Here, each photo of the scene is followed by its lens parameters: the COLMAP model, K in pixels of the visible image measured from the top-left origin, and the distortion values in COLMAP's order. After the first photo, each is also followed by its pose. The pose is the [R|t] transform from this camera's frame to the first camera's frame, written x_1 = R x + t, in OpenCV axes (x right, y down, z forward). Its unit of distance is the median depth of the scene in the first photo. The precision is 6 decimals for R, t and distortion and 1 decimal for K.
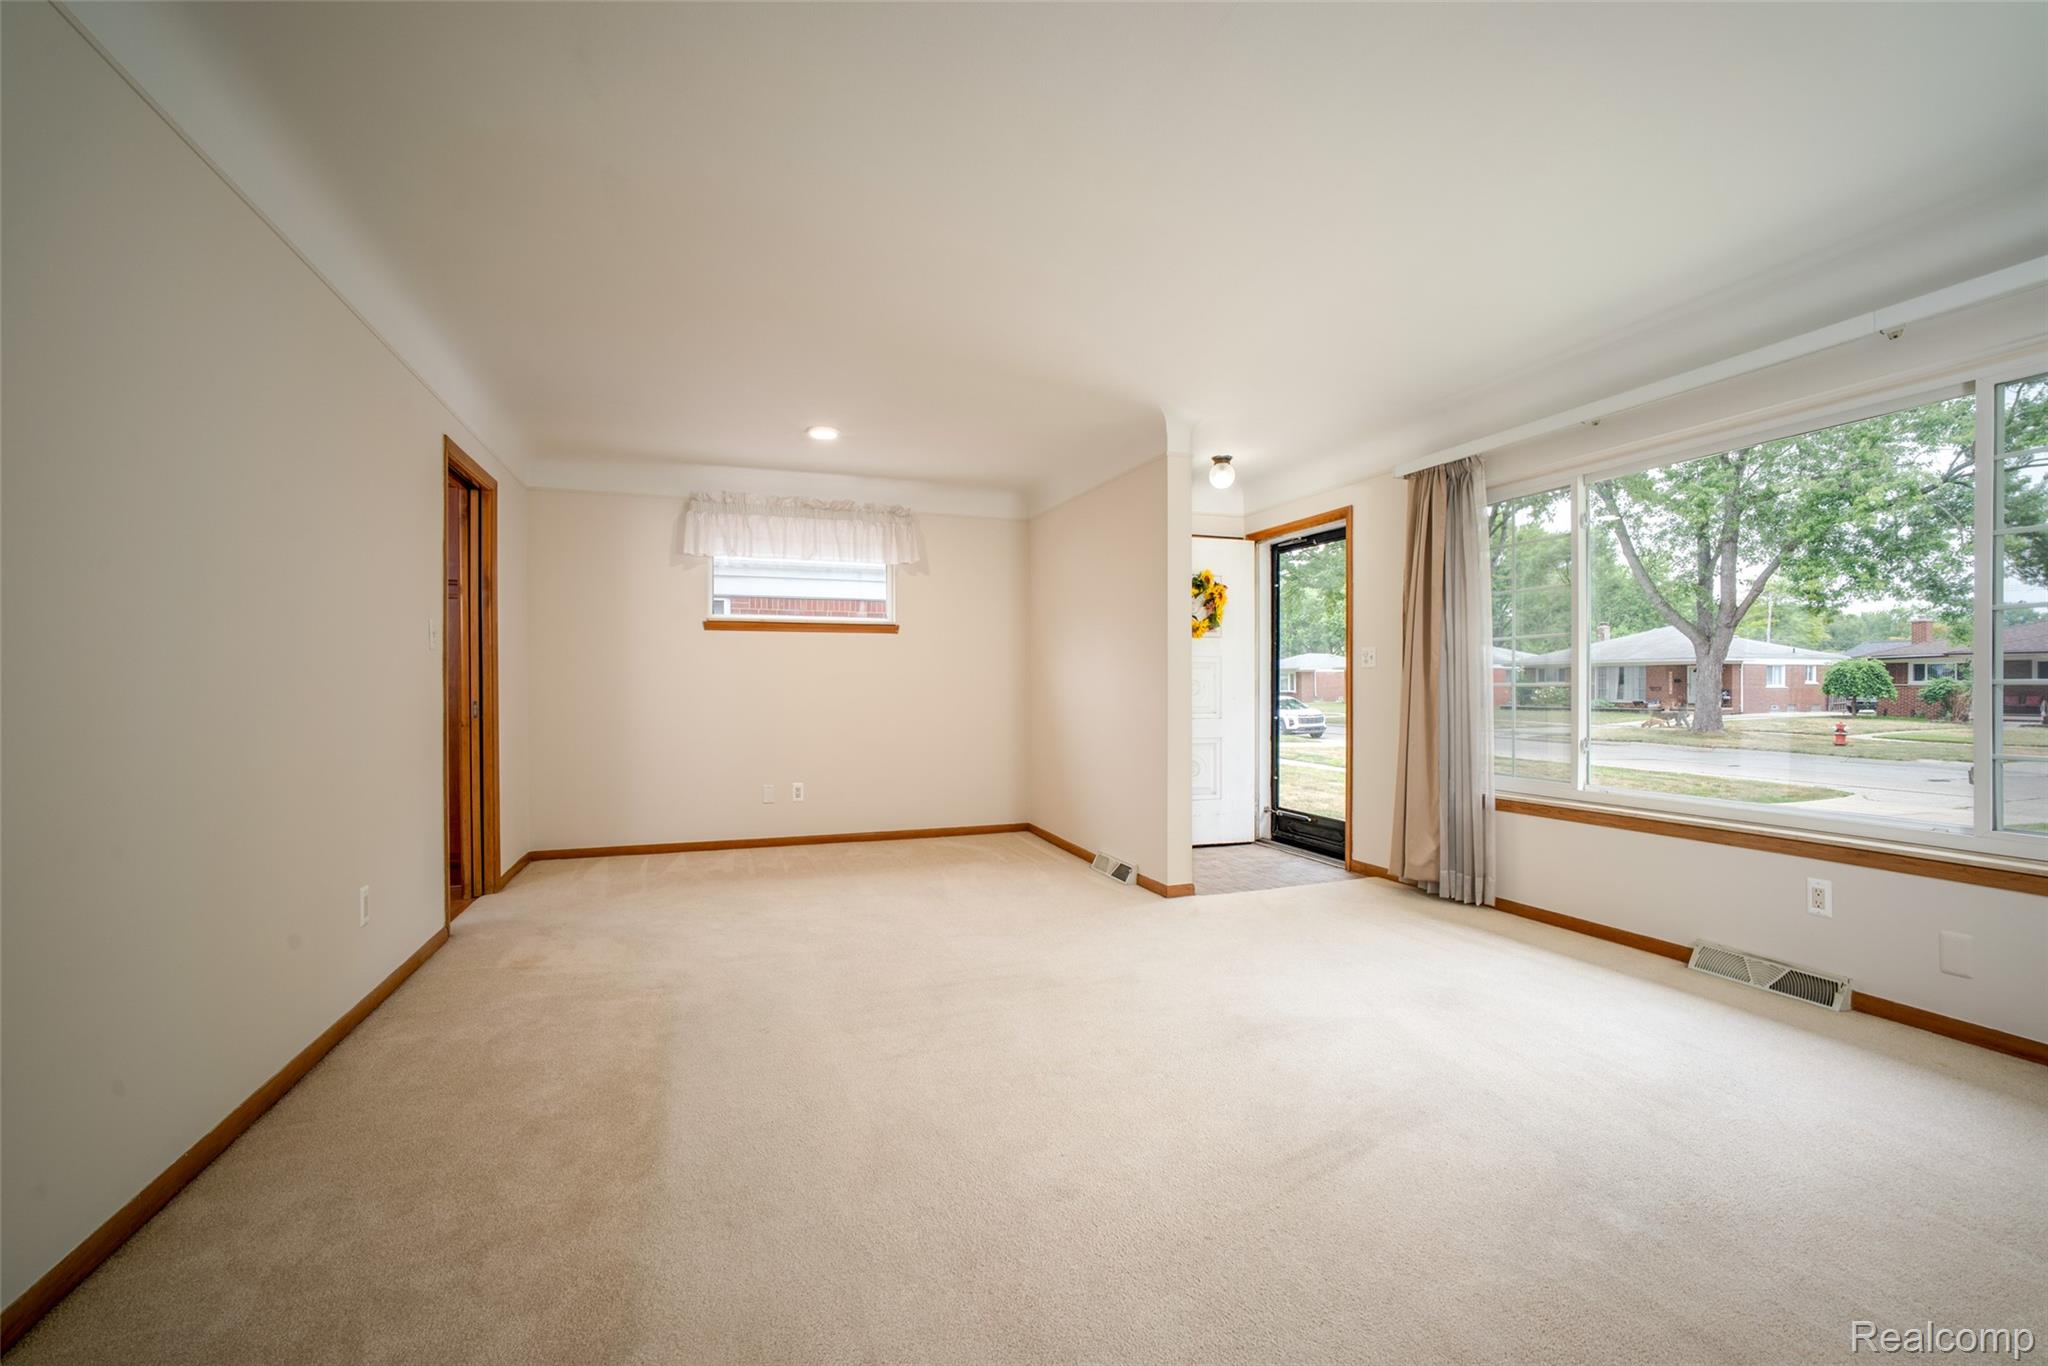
lens RADIAL K [[862.3, 0, 1022.8], [0, 862.3, 682.1], [0, 0, 1]] dist [-0.017565, 0.001534]
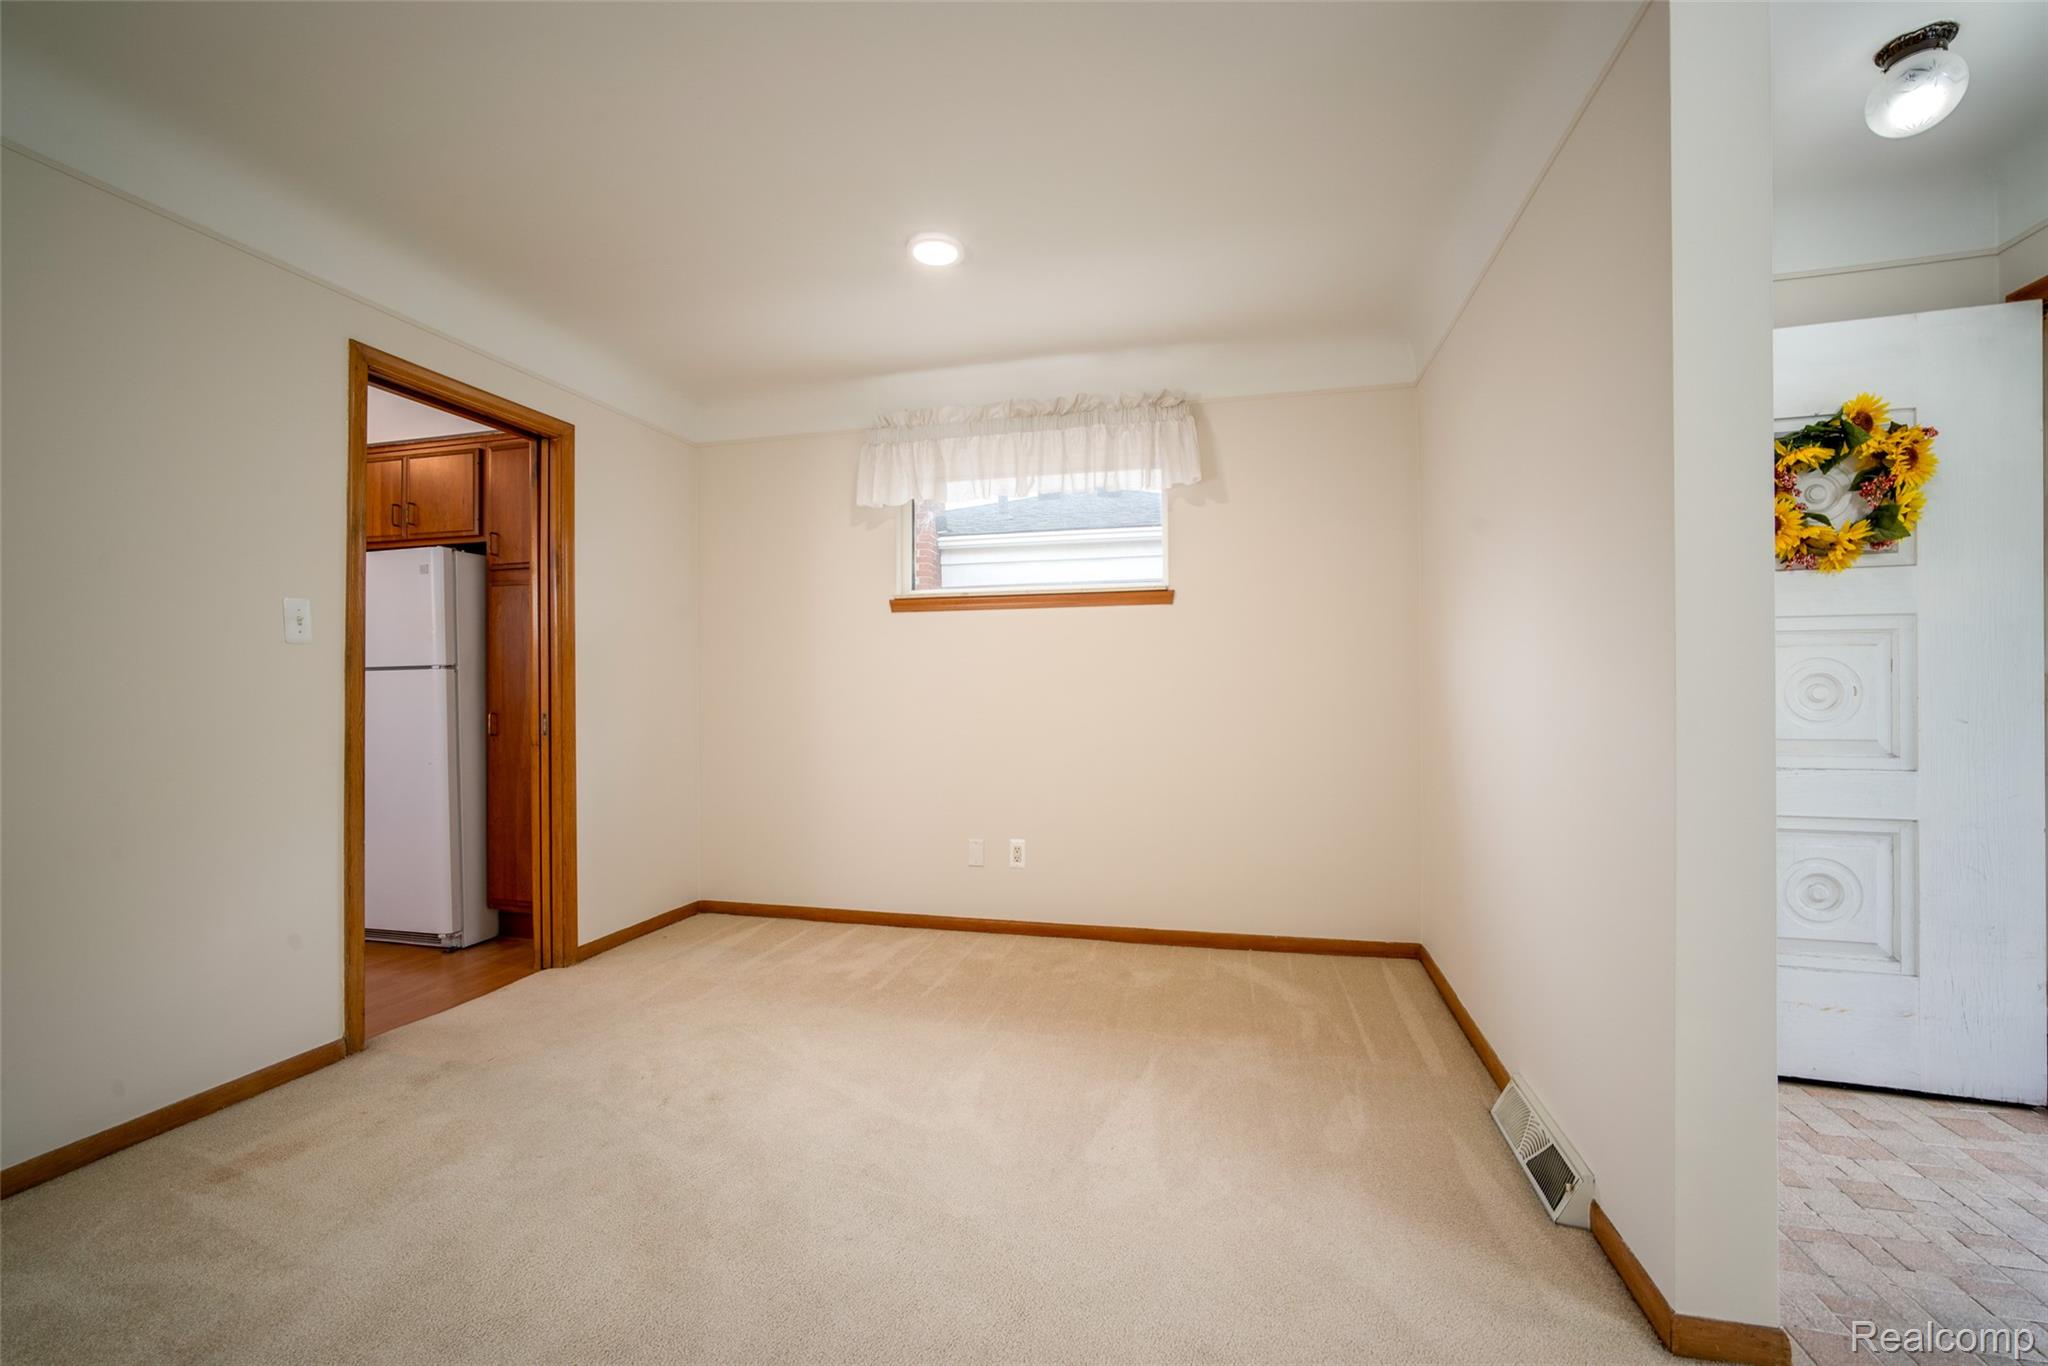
lens RADIAL K [[862.3, 0, 1025.6], [0, 862.3, 688.4], [0, 0, 1]] dist [-0.017565, 0.001534]
pose [[0.828772, -0.000732, -0.559585, 0.127413], [0.005800, 0.999957, 0.007282, -0.002950], [0.559556, -0.009280, 0.828741, 0.524039]]
